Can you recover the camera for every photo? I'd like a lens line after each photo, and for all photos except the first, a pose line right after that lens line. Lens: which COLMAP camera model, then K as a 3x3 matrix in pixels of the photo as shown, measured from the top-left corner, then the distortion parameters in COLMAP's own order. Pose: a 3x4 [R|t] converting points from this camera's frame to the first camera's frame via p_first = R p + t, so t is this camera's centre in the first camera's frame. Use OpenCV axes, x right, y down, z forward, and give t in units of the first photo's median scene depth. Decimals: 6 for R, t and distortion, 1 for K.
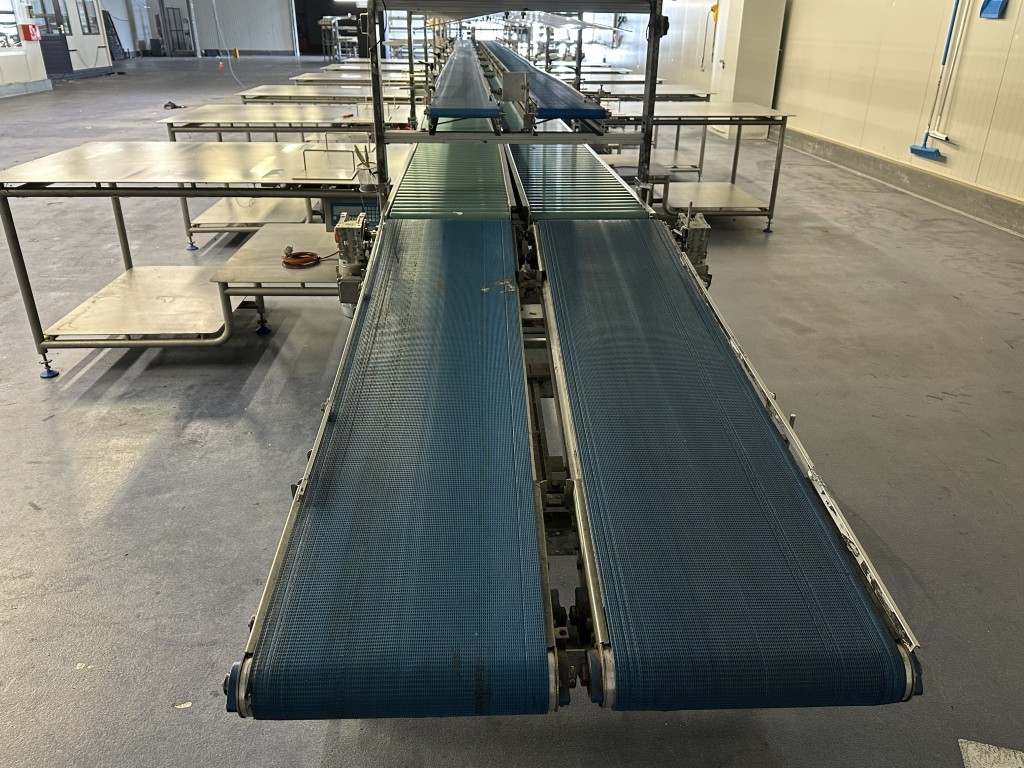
lens RADIAL K [[777.2, 0, 506.7], [0, 777.2, 386.0], [0, 0, 1]] dist [0.055664, -0.076278]
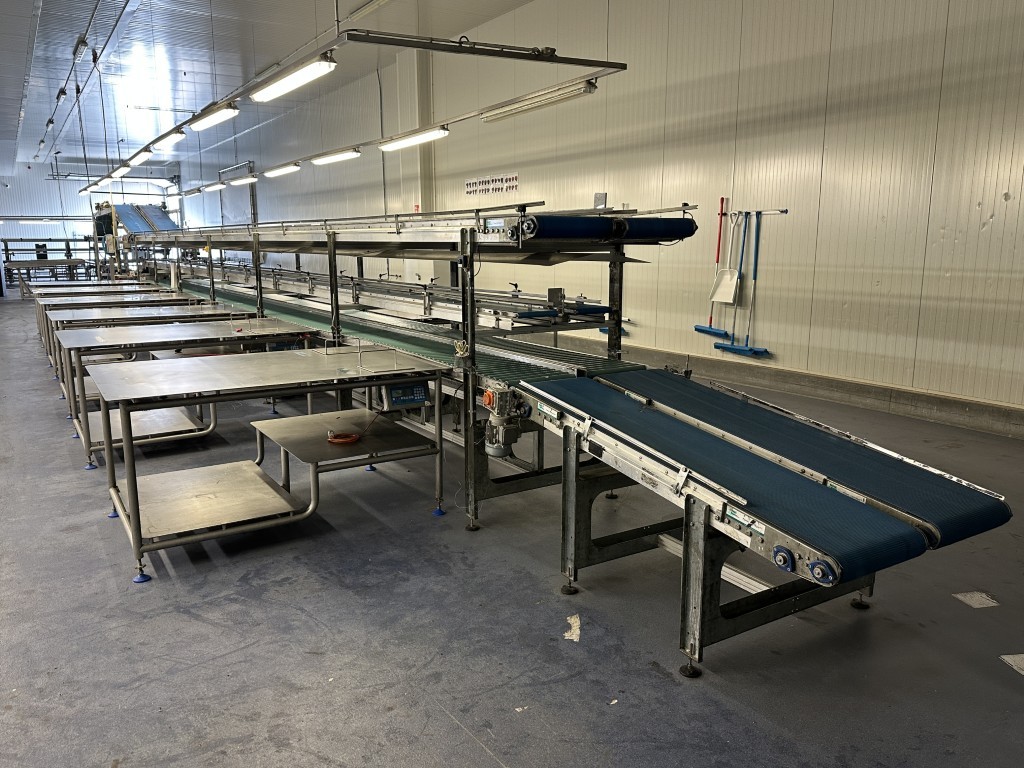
lens RADIAL K [[777.2, 0, 506.7], [0, 777.2, 386.0], [0, 0, 1]] dist [0.055664, -0.076278]
pose [[0.866802, -0.100401, 0.488440, -0.629302], [0.216752, 0.958006, -0.187733, 0.038803], [-0.449079, 0.268598, 0.852164, -0.157256]]
